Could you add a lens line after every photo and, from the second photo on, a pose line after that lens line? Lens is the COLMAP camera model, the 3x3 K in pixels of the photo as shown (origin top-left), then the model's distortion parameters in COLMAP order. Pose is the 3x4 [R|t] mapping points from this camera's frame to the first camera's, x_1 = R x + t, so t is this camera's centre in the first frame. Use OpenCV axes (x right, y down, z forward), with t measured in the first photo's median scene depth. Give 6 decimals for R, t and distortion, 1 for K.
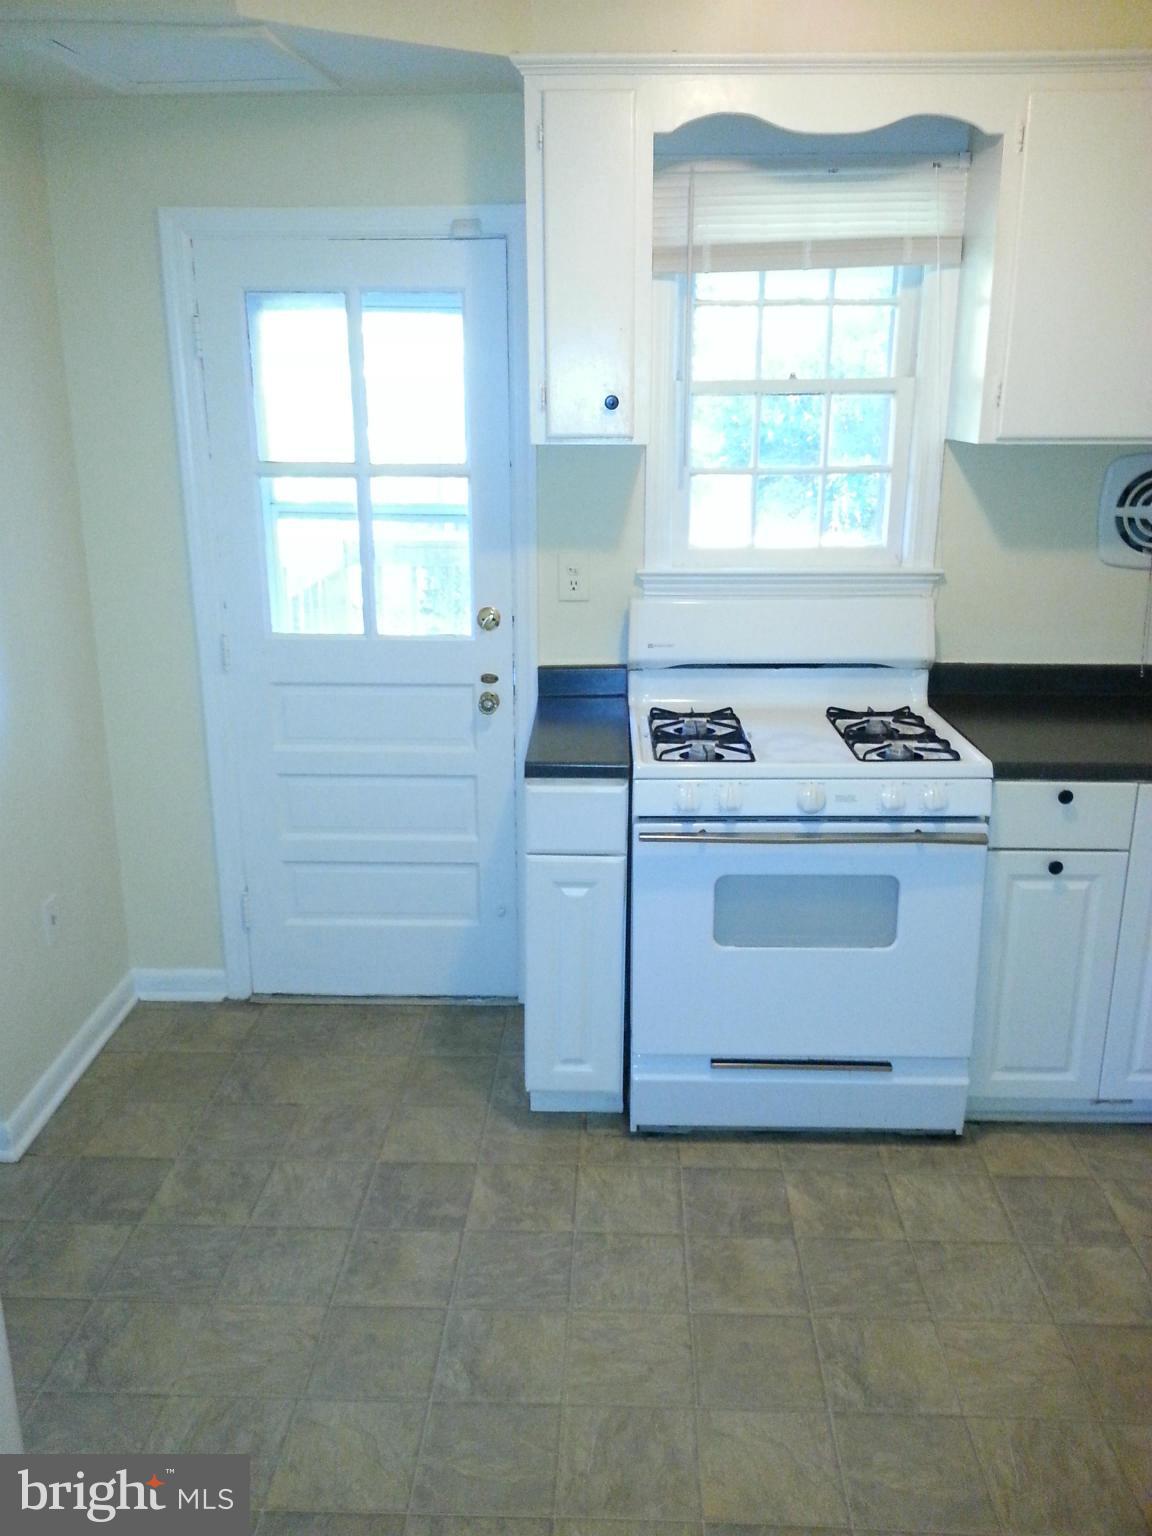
lens RADIAL K [[1264.8, 0, 576.0], [0, 1264.8, 768.0], [0, 0, 1]] dist [0.068062, -0.005479]
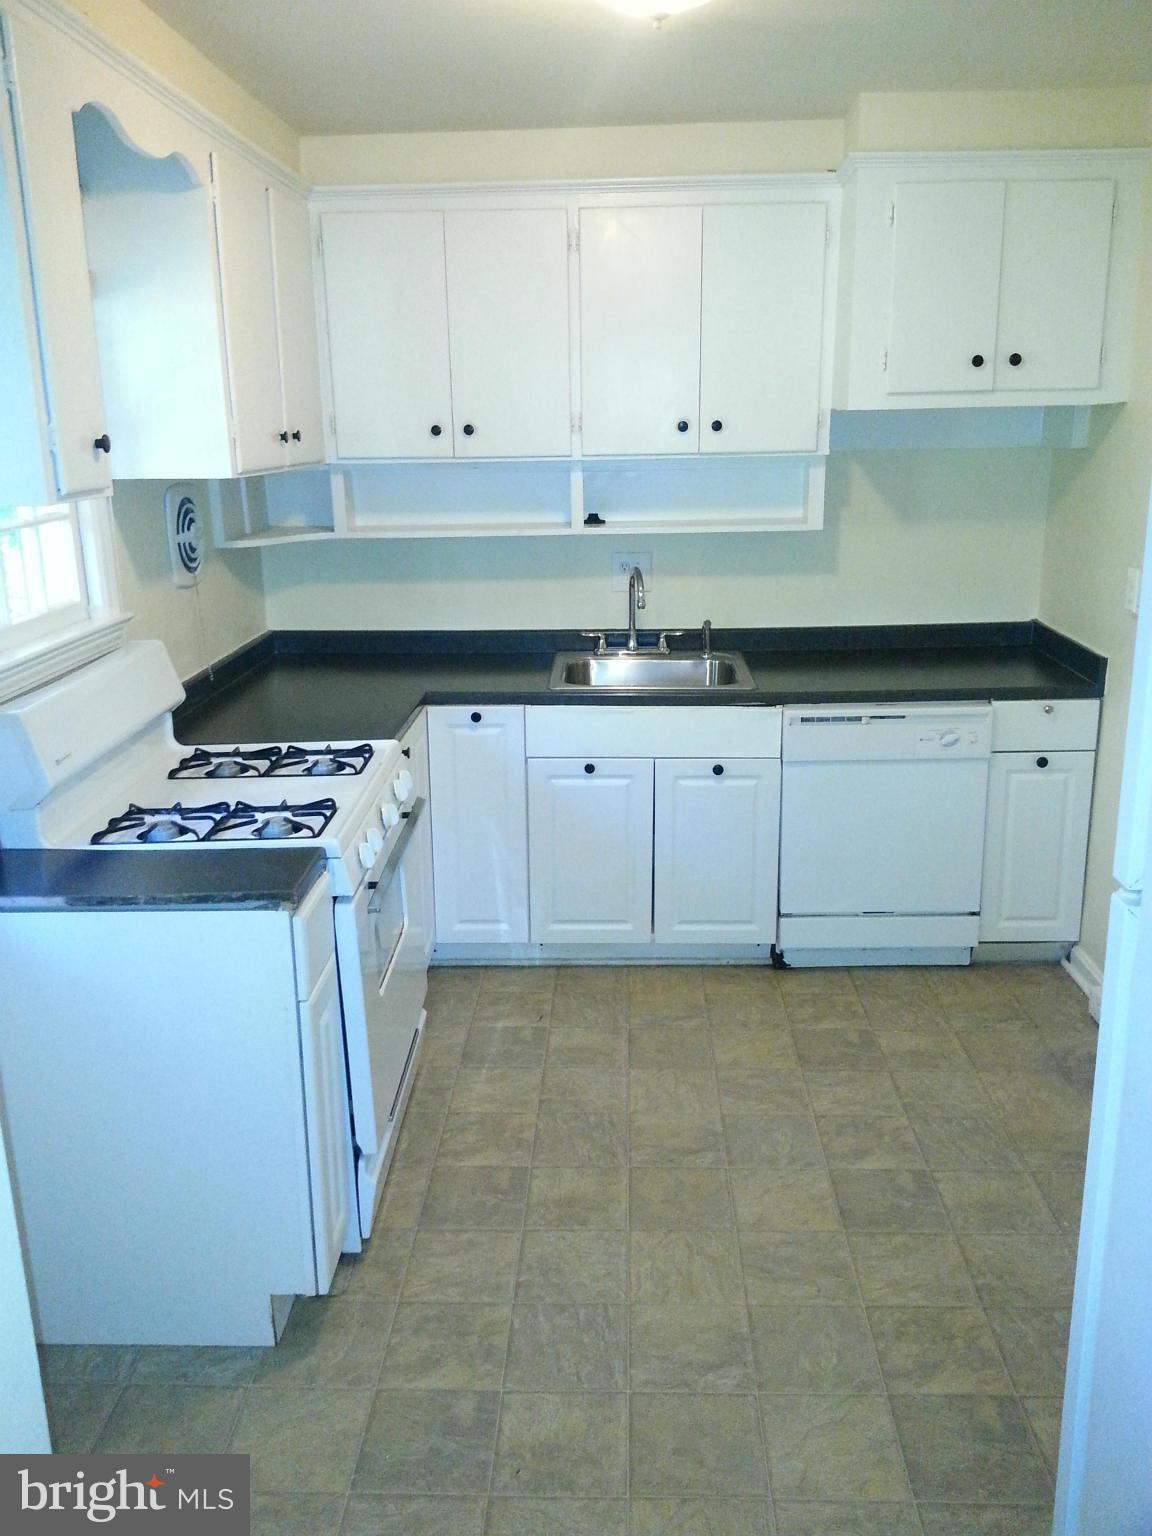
lens RADIAL K [[1264.8, 0, 576.0], [0, 1264.8, 768.0], [0, 0, 1]] dist [0.068062, -0.005479]
pose [[-0.013987, -0.259127, 0.965742, -0.839563], [0.309707, 0.917216, 0.250592, -0.230485], [-0.950729, 0.302602, 0.067424, 0.792735]]
